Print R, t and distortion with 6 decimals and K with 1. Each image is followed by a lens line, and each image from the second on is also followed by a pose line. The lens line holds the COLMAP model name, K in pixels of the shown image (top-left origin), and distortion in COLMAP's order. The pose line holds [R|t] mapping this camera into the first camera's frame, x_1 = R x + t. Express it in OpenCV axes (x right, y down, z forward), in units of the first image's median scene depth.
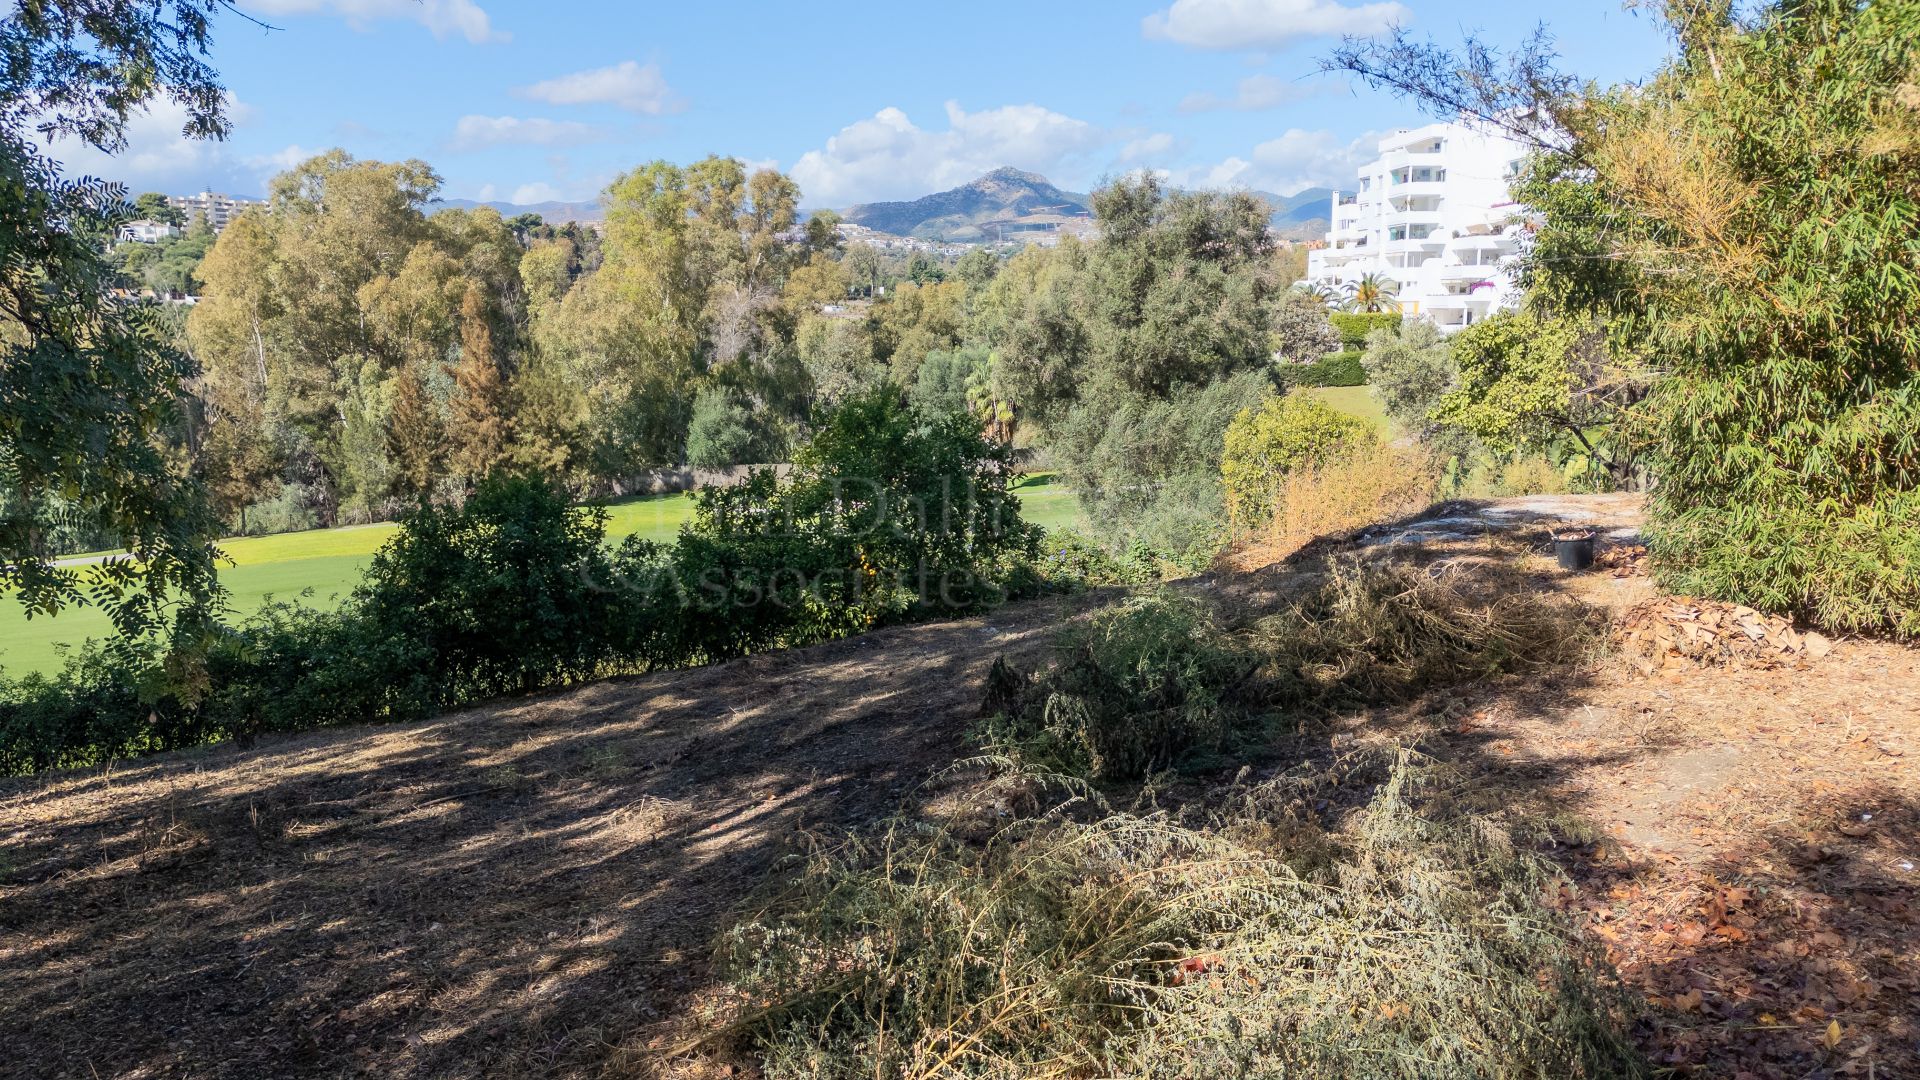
lens RADIAL K [[1421.7, 0, 1006.5], [0, 1421.7, 538.3], [0, 0, 1]] dist [0.008849, -0.023241]
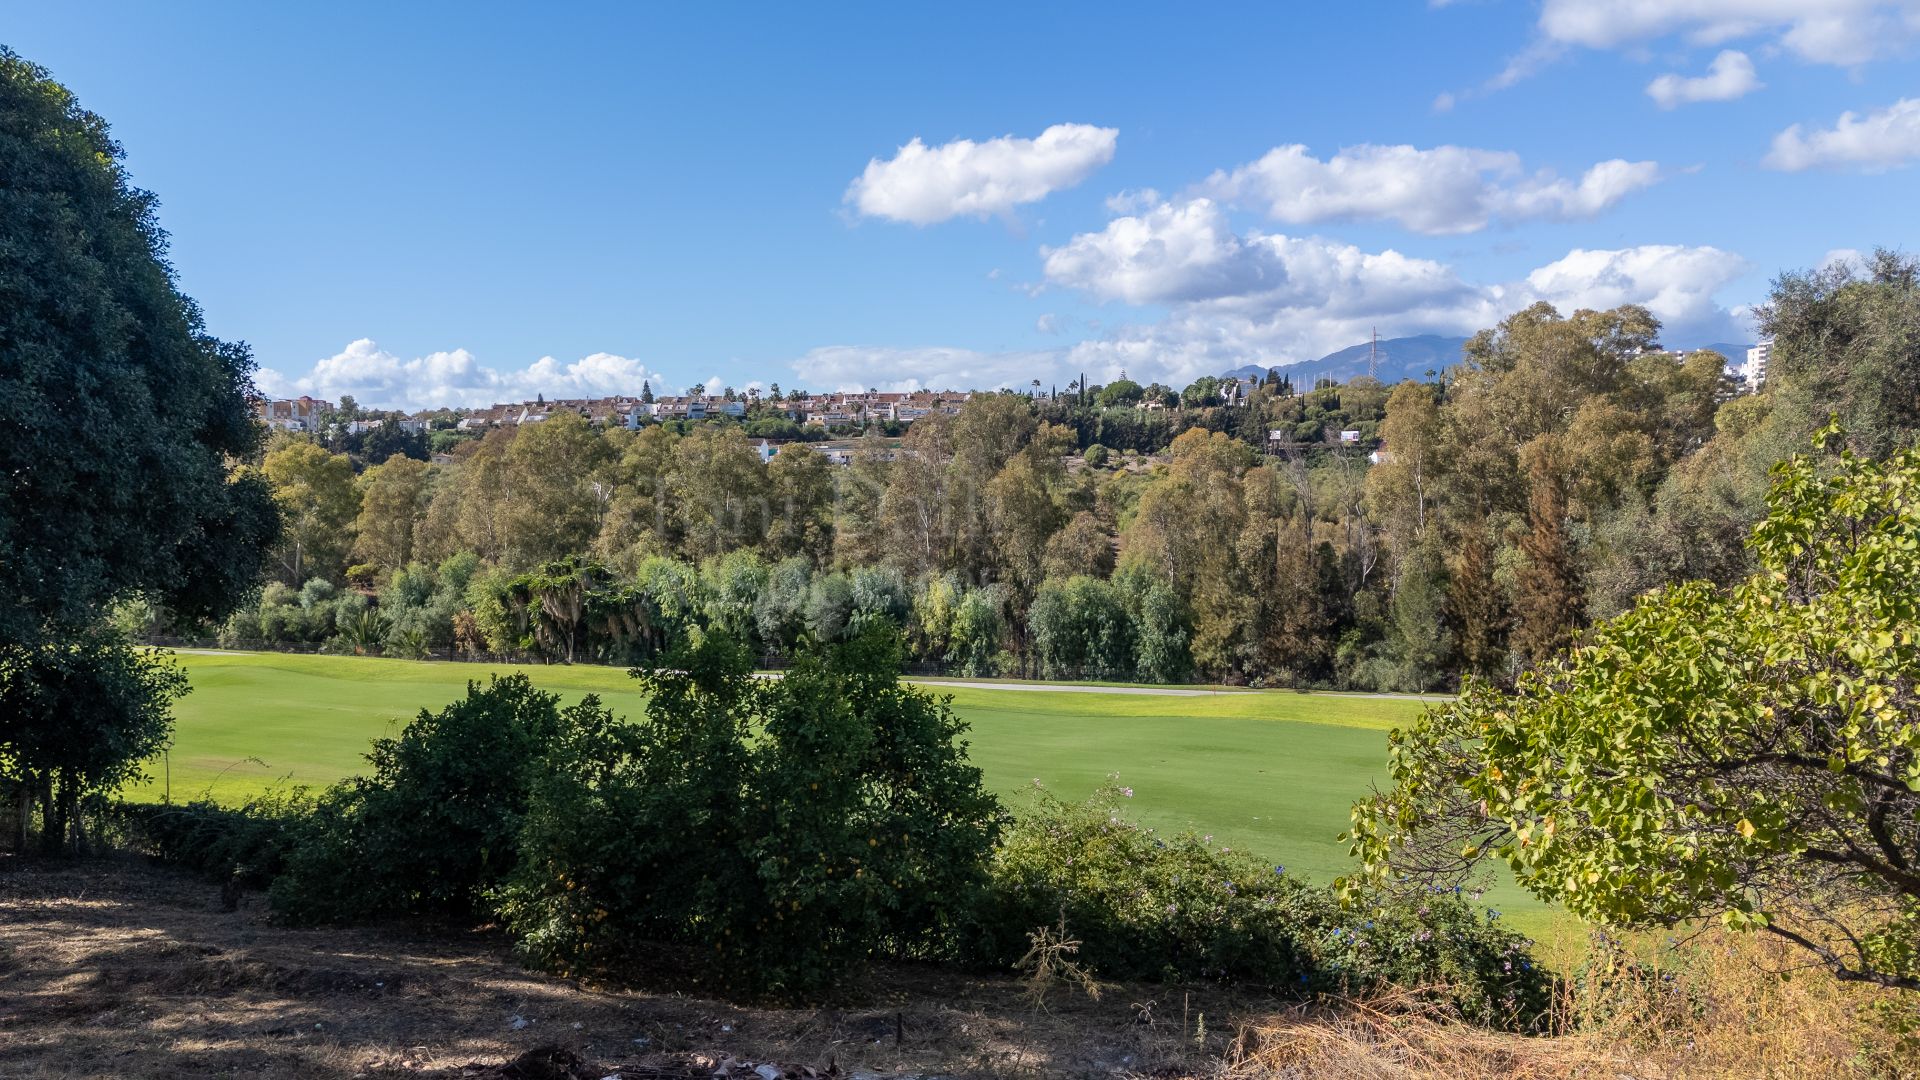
lens RADIAL K [[1411.8, 0, 960.0], [0, 1411.8, 540.0], [0, 0, 1]] dist [0.107847, -0.147374]
pose [[0.565694, 0.047753, -0.823232, 0.170776], [-0.130382, 0.990944, -0.032113, -0.043407], [0.814243, 0.125500, 0.566796, 0.207575]]
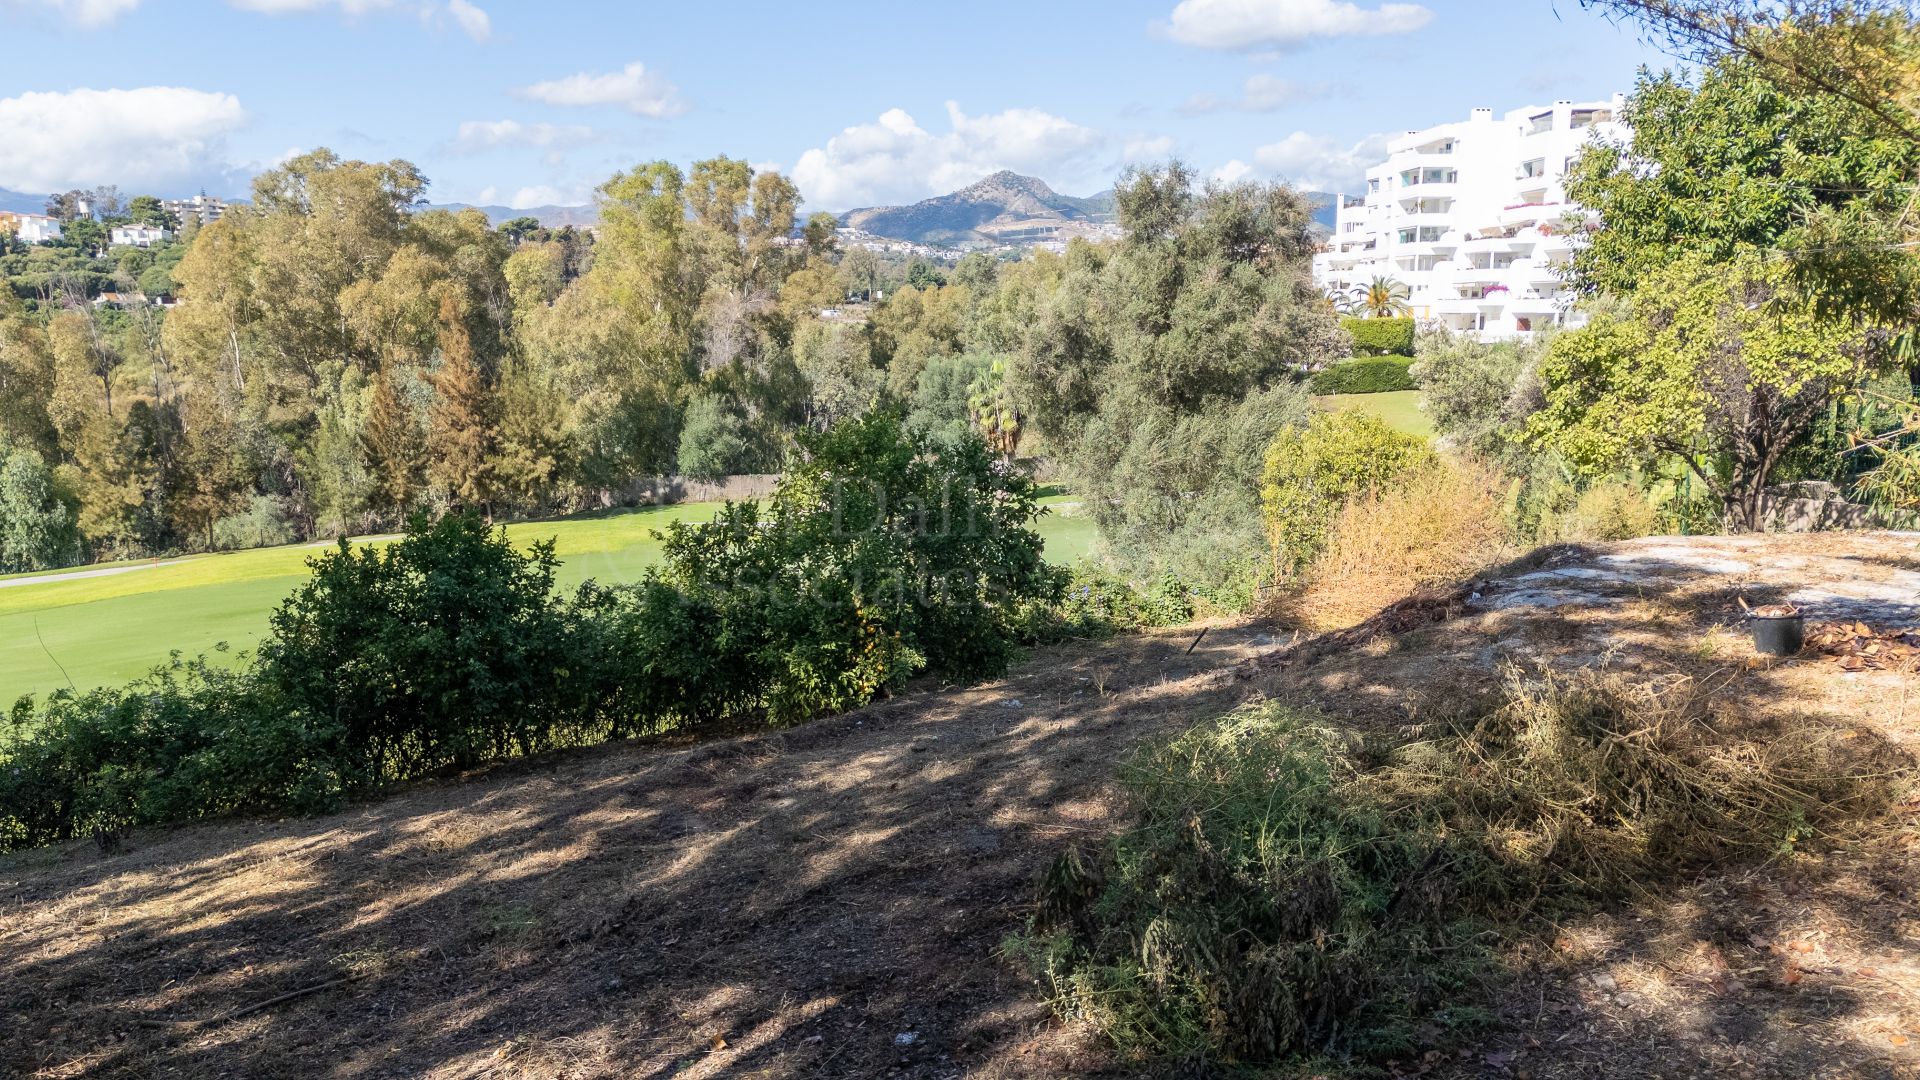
lens RADIAL K [[1421.7, 0, 1006.5], [0, 1421.7, 538.3], [0, 0, 1]] dist [0.008849, -0.023241]
pose [[0.999999, -0.000177, 0.001260, -0.004311], [0.000181, 0.999996, -0.002756, -0.007961], [-0.001260, 0.002756, 0.999995, 0.045655]]
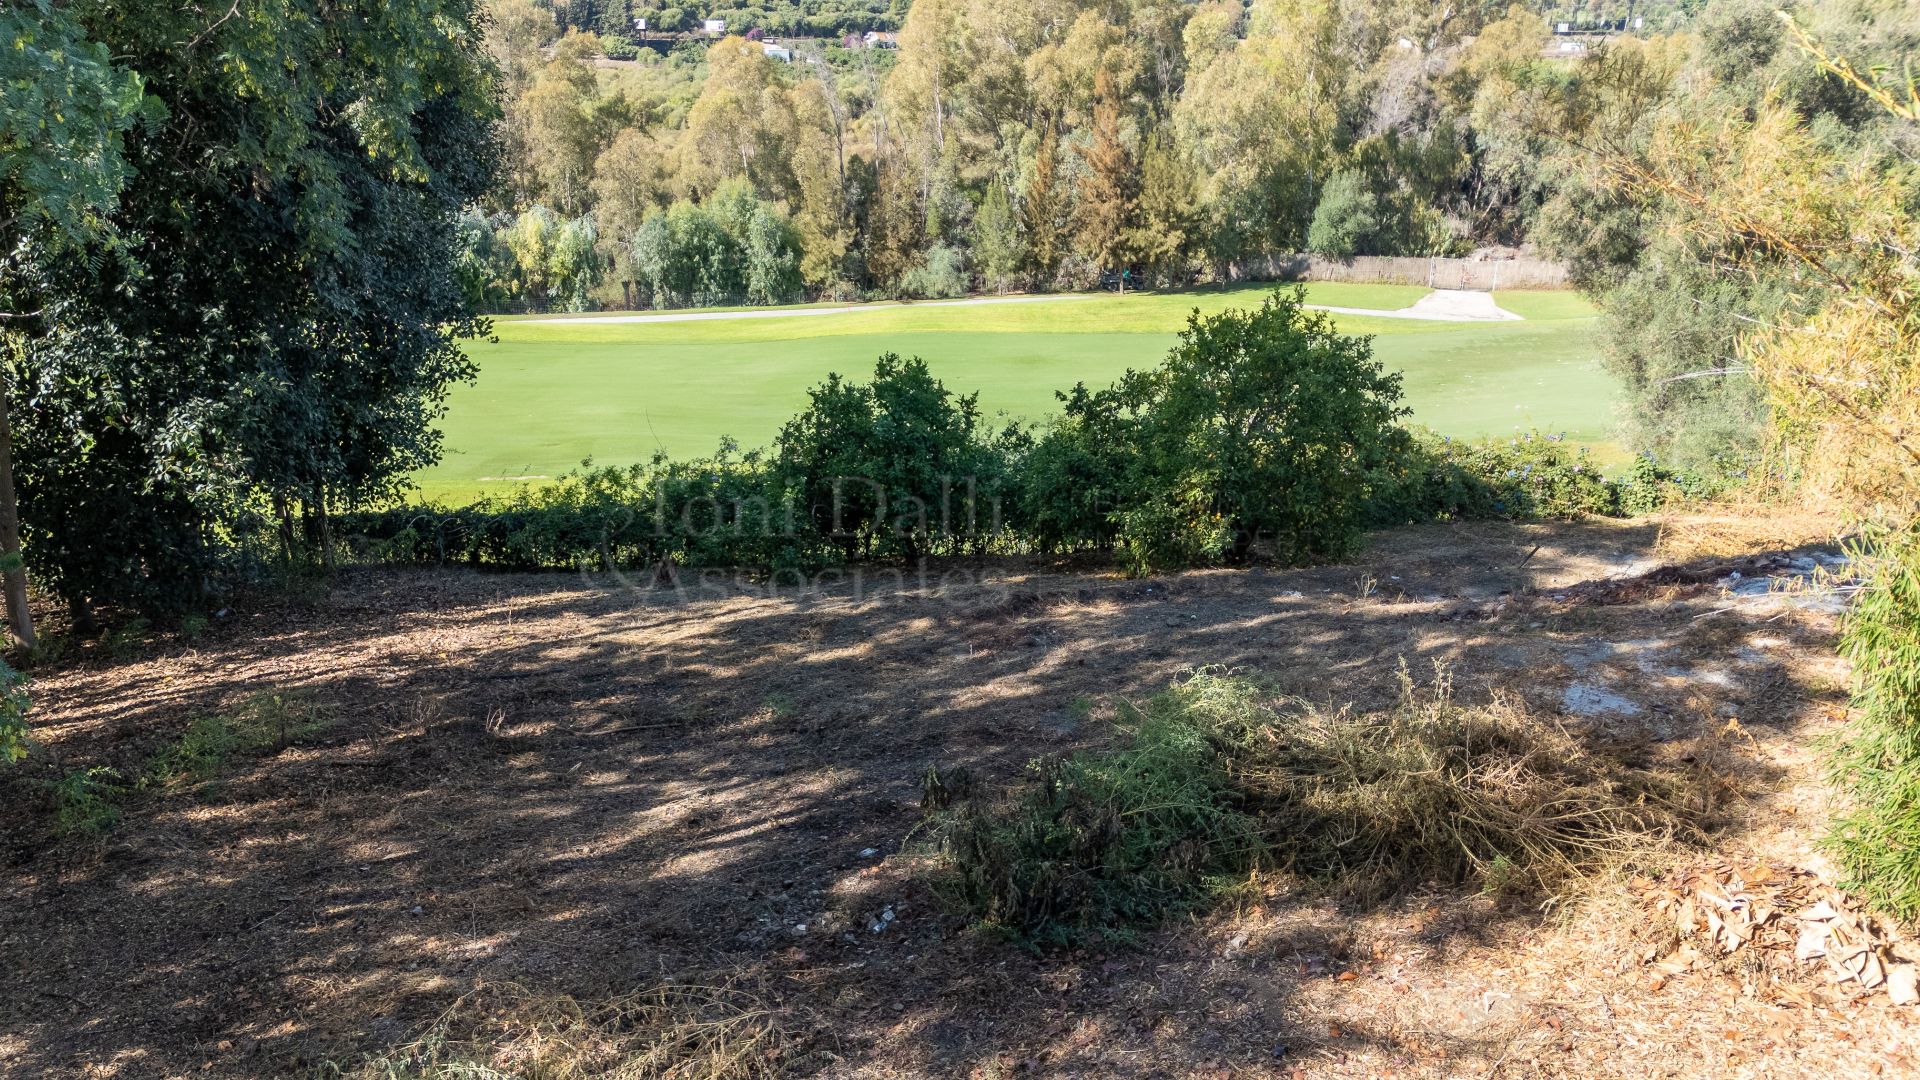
lens RADIAL K [[1411.8, 0, 960.0], [0, 1411.8, 540.0], [0, 0, 1]] dist [0.107847, -0.147374]
pose [[0.872622, 0.160611, -0.461232, 0.060058], [-0.077913, 0.978065, 0.193178, -0.036403], [0.482141, -0.132636, 0.865995, 0.022976]]
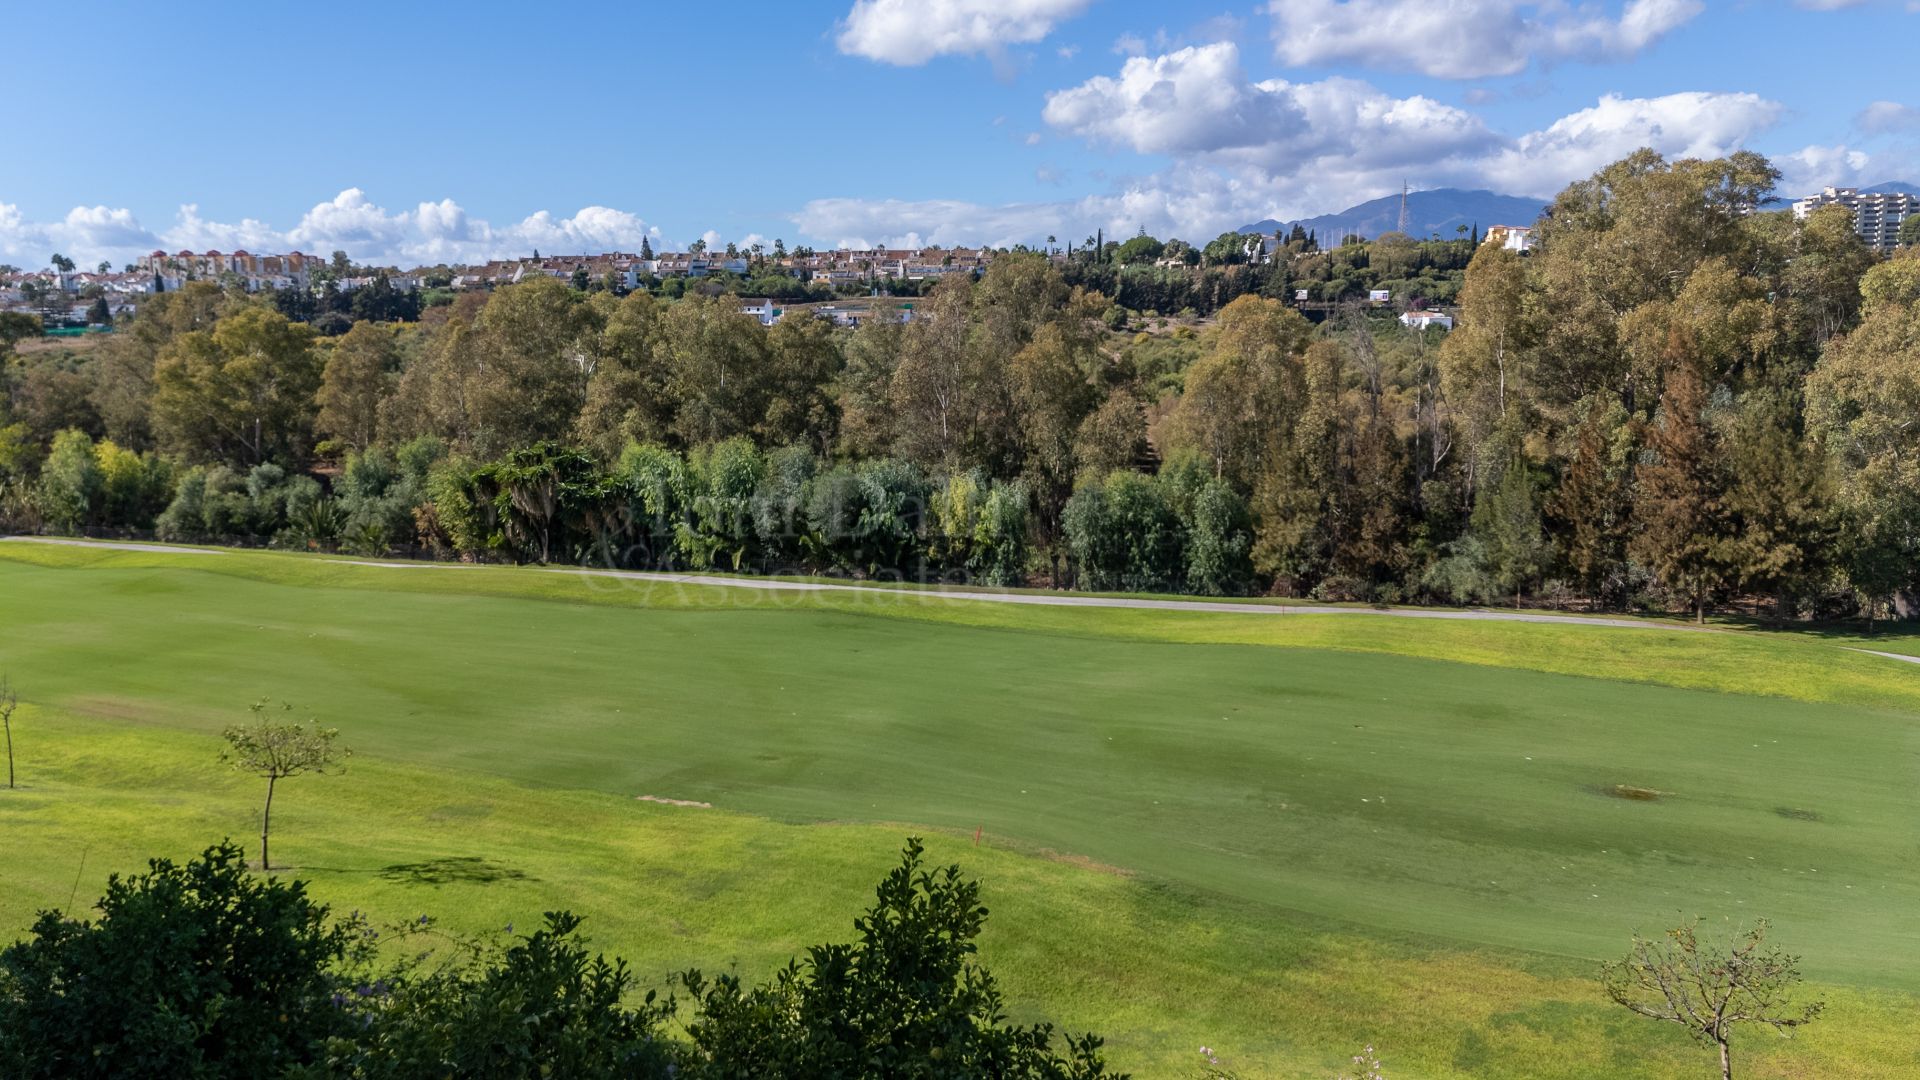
lens RADIAL K [[1419.2, 0, 961.0], [0, 1419.2, 536.0], [0, 0, 1]] dist [0.088206, -0.111051]
pose [[0.560821, 0.127247, -0.818101, 0.050766], [-0.132127, 0.989210, 0.063286, -0.065891], [0.817327, 0.072601, 0.571582, 0.274321]]
